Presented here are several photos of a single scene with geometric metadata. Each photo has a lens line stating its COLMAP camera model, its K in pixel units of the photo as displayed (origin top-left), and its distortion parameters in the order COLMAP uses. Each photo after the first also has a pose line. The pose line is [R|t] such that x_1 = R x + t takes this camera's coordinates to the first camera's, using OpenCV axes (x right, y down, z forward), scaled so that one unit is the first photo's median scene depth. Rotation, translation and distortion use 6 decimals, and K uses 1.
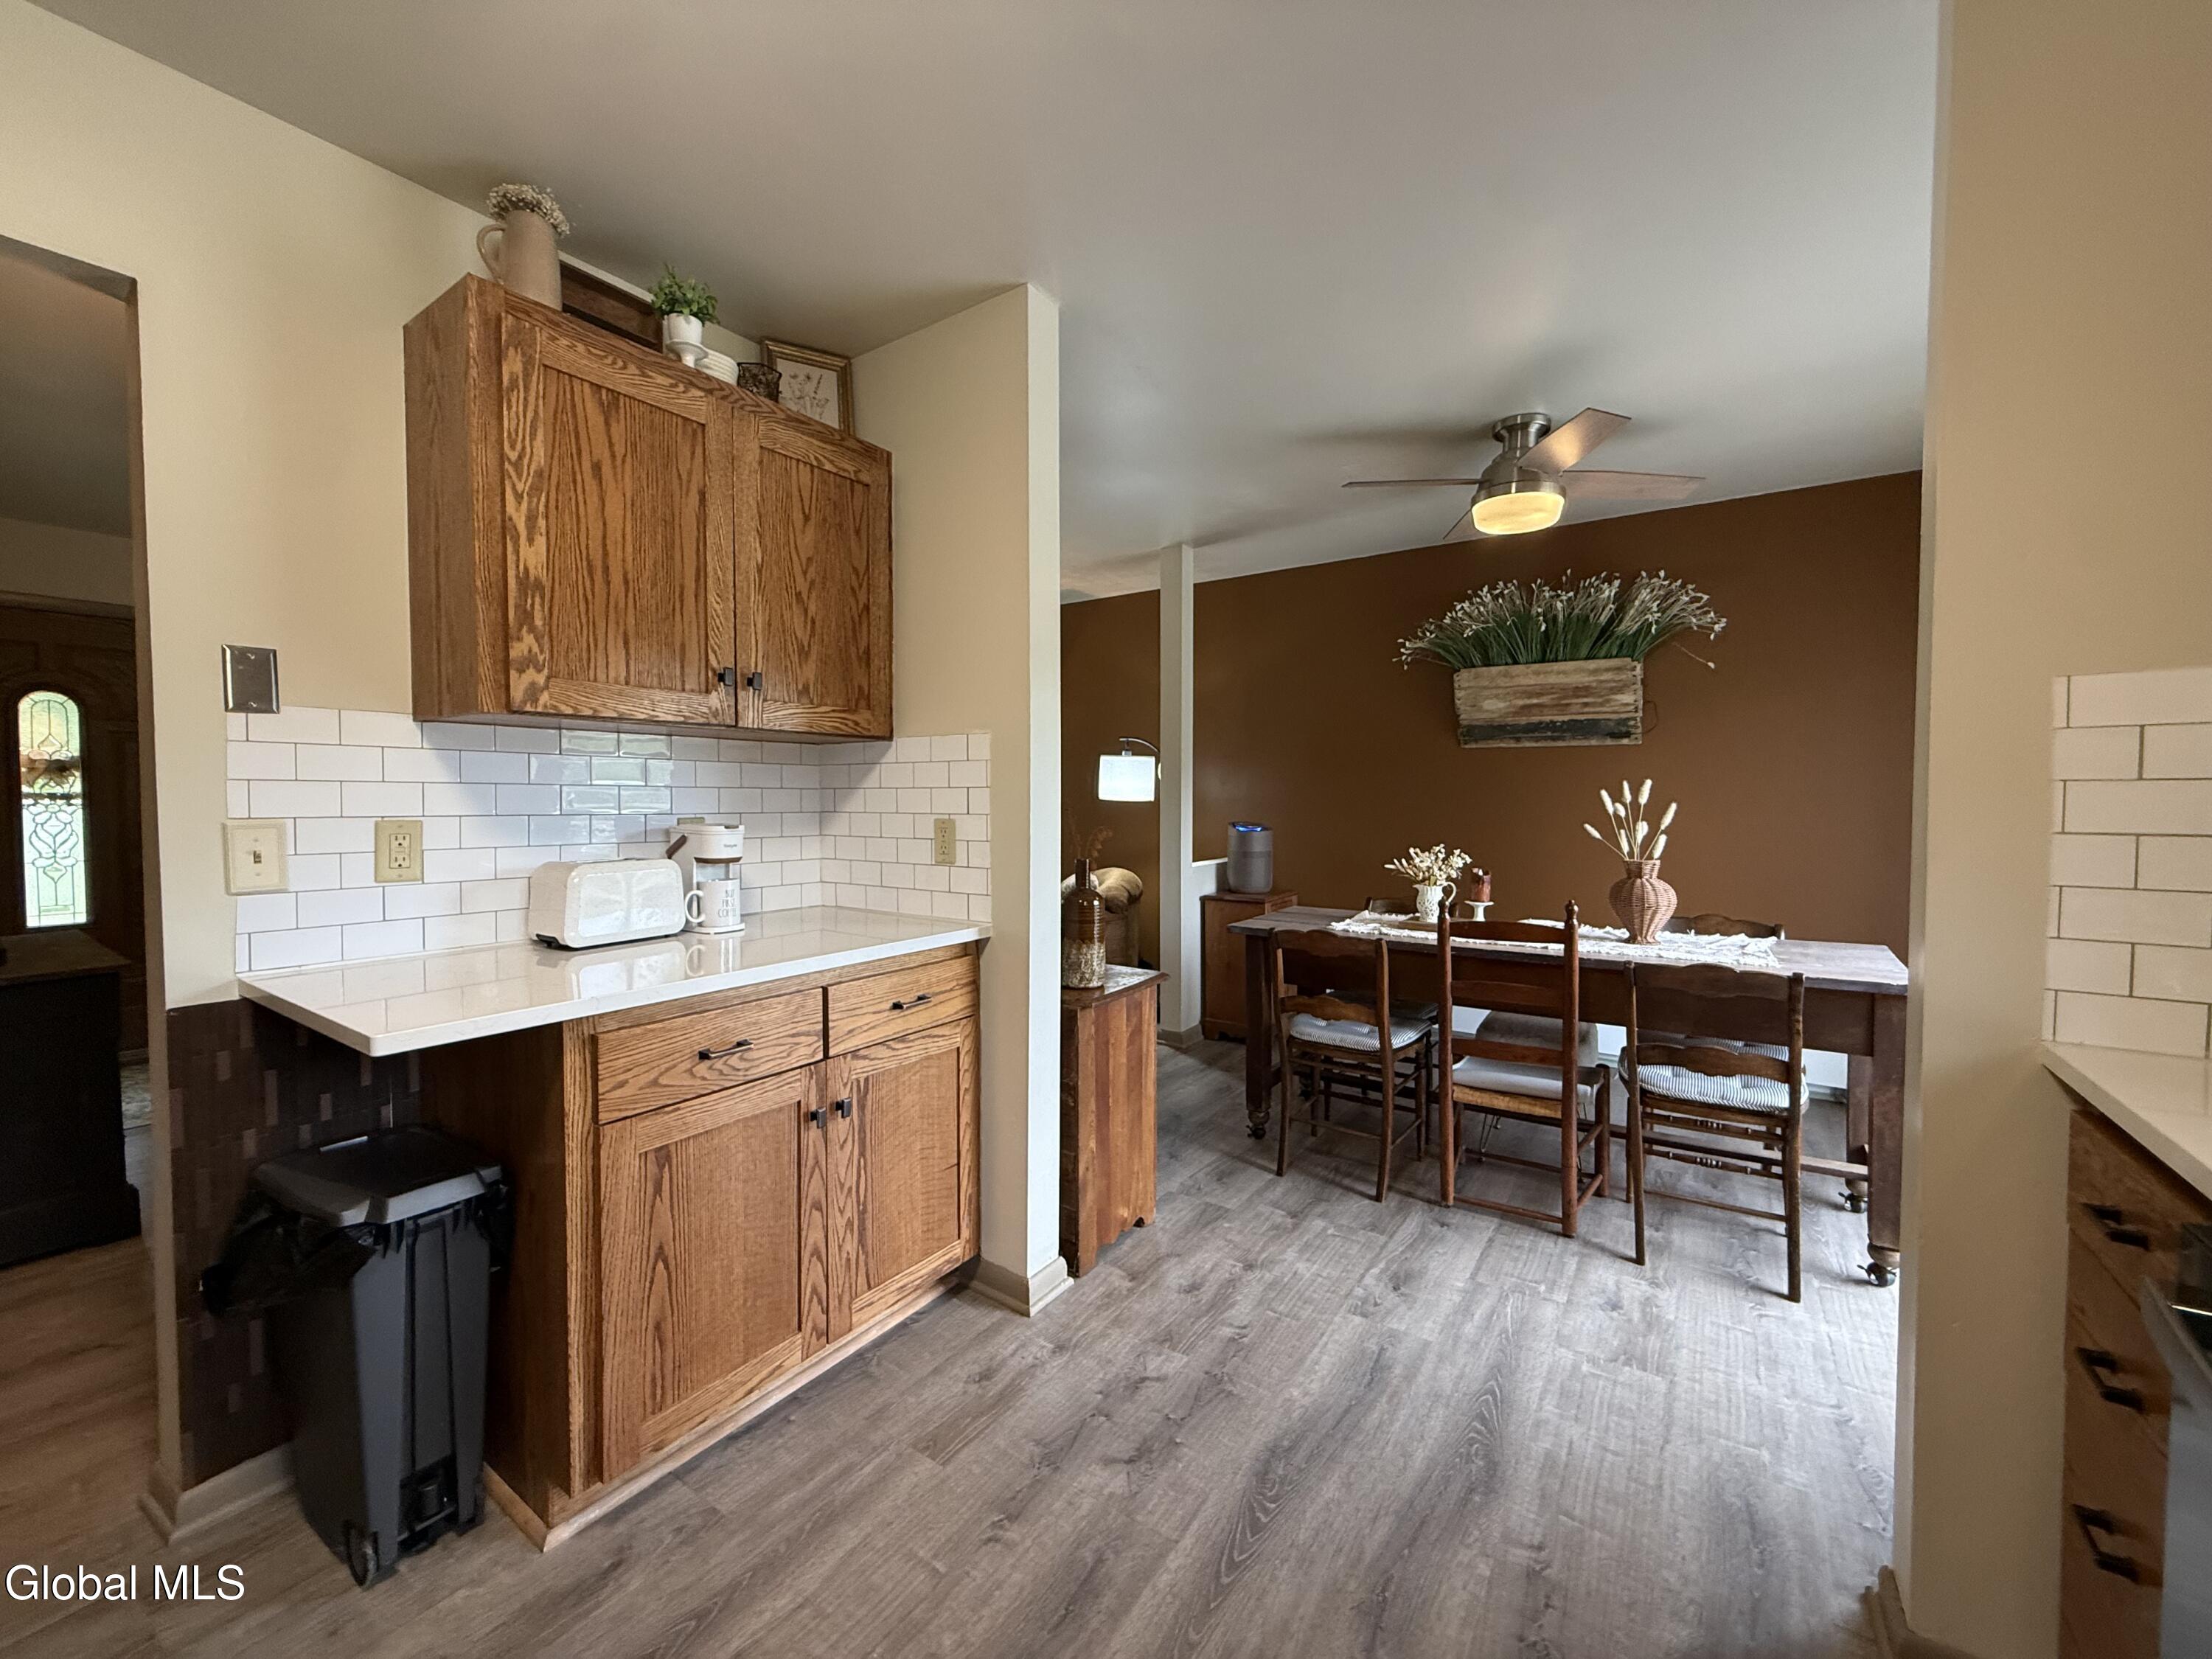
lens RADIAL K [[882.2, 0, 1100.0], [0, 882.2, 824.2], [0, 0, 1]] dist [0.000645, 0.000116]
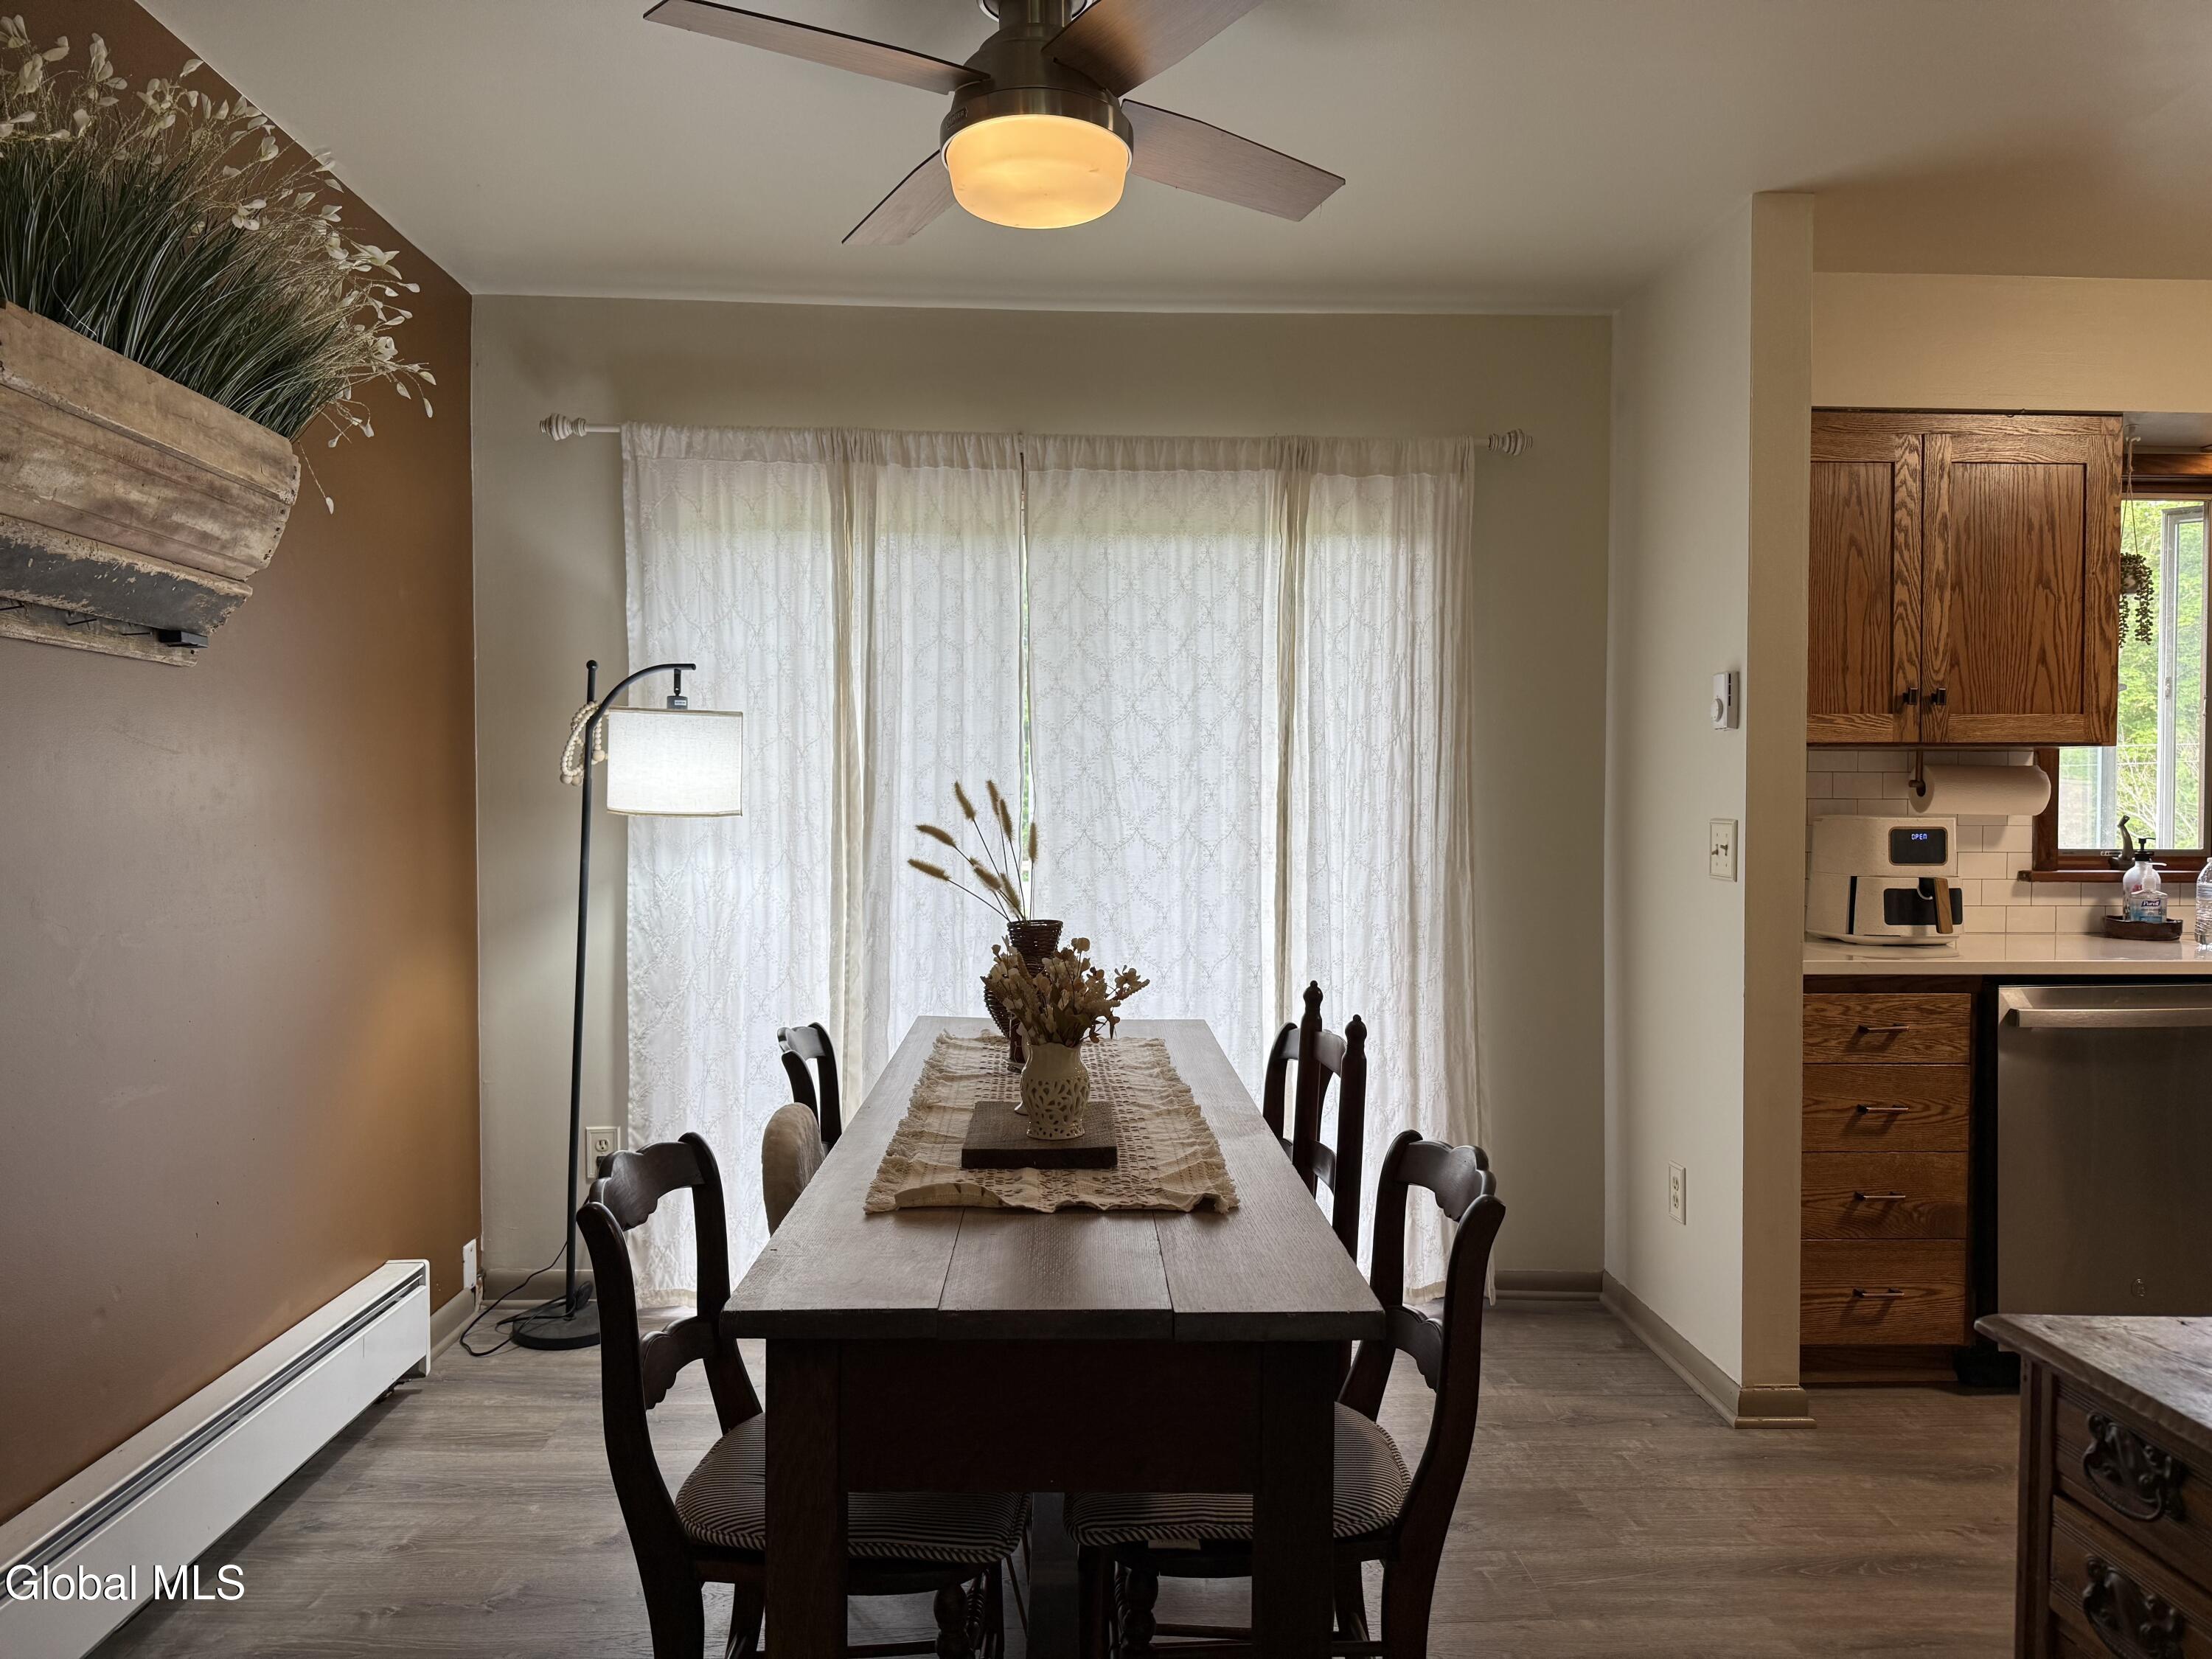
lens RADIAL K [[1609.5, 0, 1136.5], [0, 1609.5, 837.4], [0, 0, 1]] dist [0.004063, -0.003361]
pose [[-0.613635, -0.010847, 0.789515, -0.251971], [0.028891, 0.998928, 0.036179, -0.055958], [-0.789061, 0.045011, -0.612664, 1.808358]]
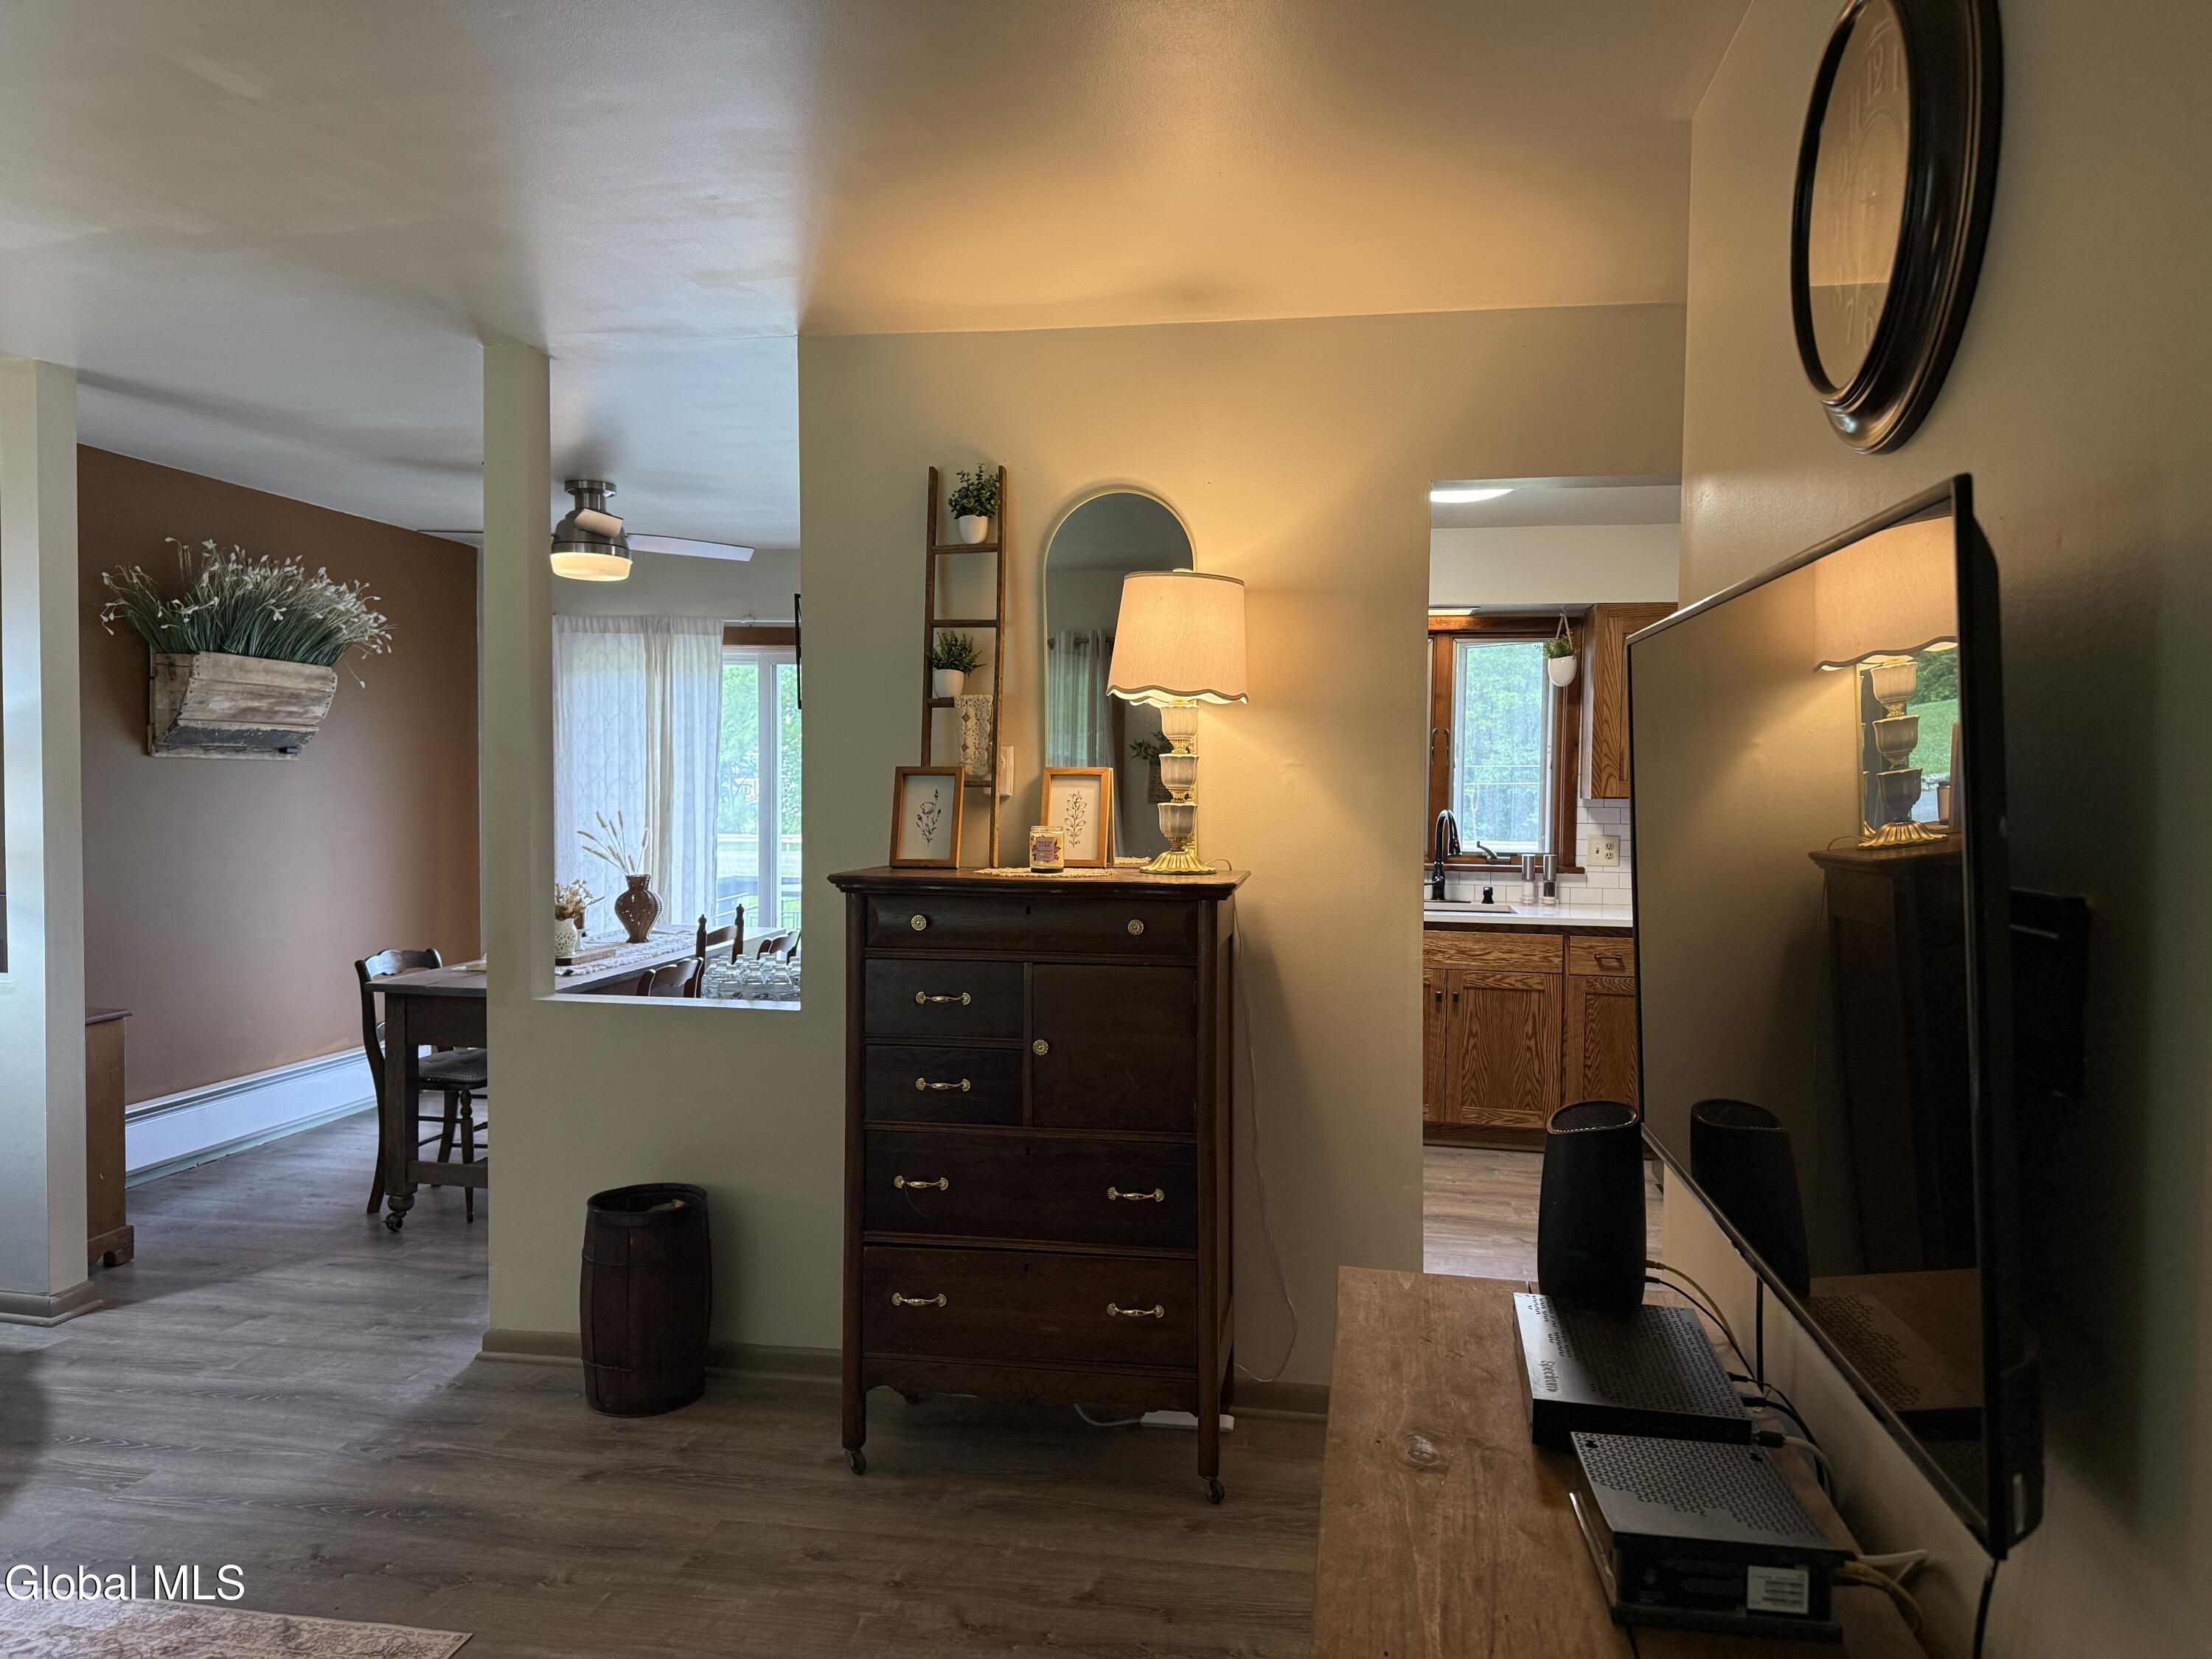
lens RADIAL K [[1534.0, 0, 1094.1], [0, 1534.0, 836.8], [0, 0, 1]] dist [0.154560, -0.261330]
pose [[-0.428541, -0.039486, 0.902659, -1.885466], [0.020306, 0.998371, 0.053313, -0.135041], [-0.903294, 0.041177, -0.427041, 1.562478]]
